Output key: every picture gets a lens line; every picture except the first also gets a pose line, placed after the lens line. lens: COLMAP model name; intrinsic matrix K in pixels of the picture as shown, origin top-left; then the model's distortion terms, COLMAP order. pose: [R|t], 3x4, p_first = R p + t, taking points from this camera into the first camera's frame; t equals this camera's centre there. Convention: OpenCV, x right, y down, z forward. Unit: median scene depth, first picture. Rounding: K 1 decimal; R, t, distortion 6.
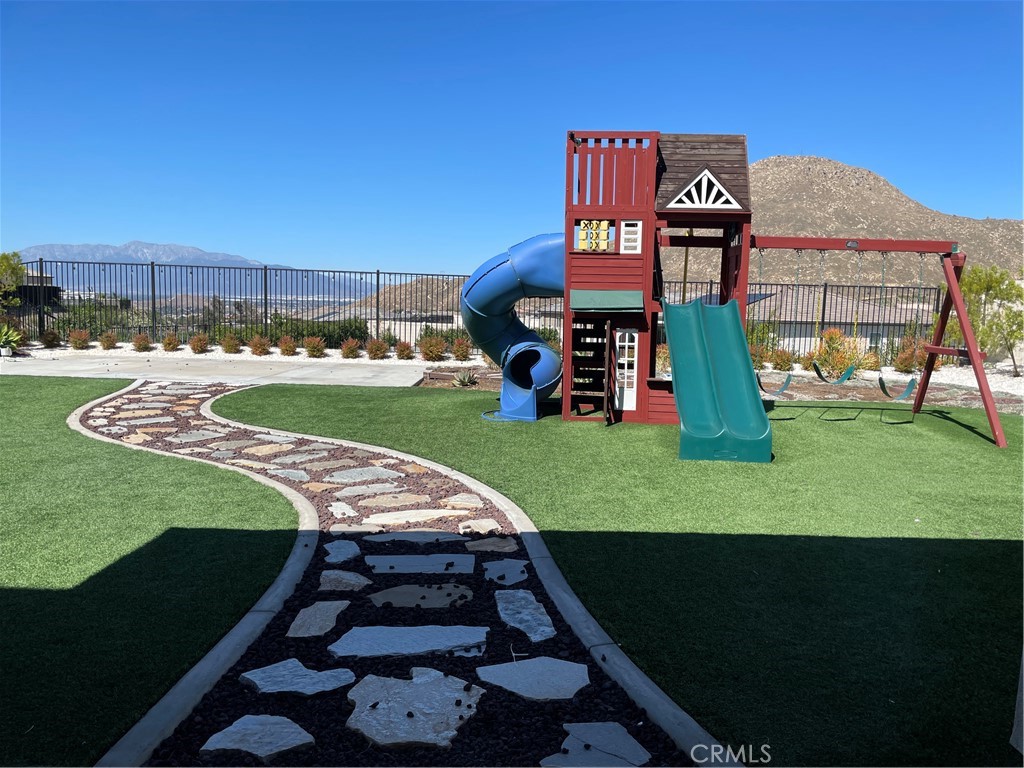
lens RADIAL K [[776.9, 0, 512.0], [0, 776.9, 384.0], [0, 0, 1]] dist [0.100092, -0.138146]
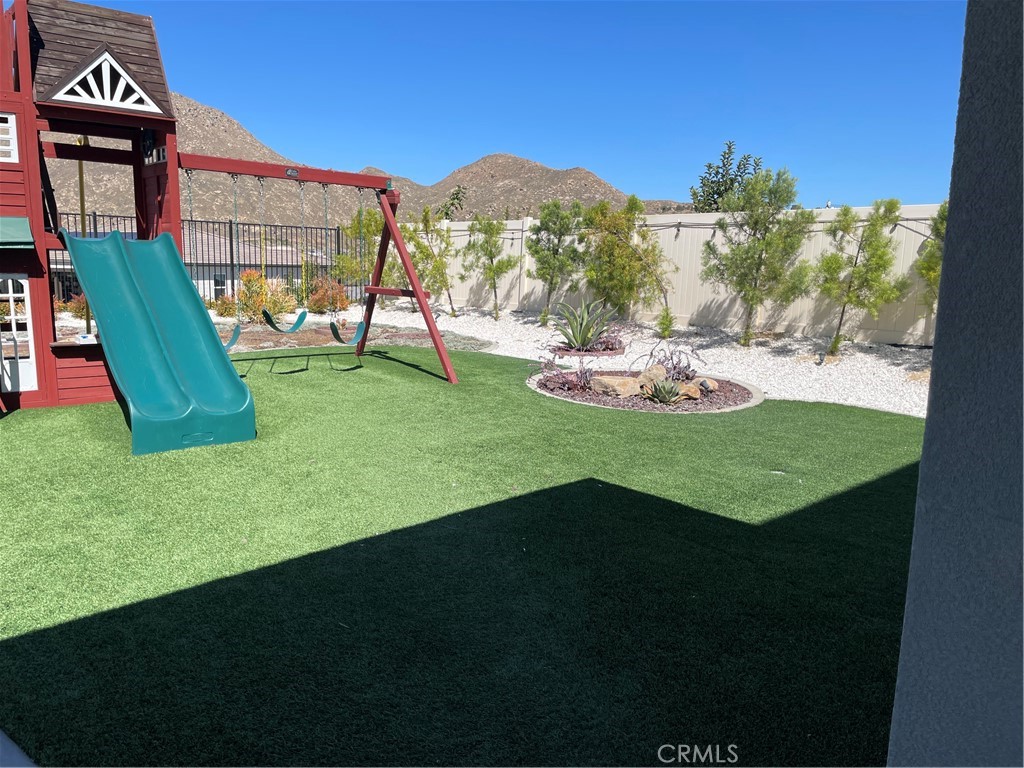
lens RADIAL K [[776.9, 0, 512.0], [0, 776.9, 384.0], [0, 0, 1]] dist [0.100092, -0.138146]
pose [[0.727935, -0.116161, 0.675734, -0.011155], [0.066833, 0.992872, 0.098682, -0.013335], [-0.682381, -0.026673, 0.730510, 0.190386]]
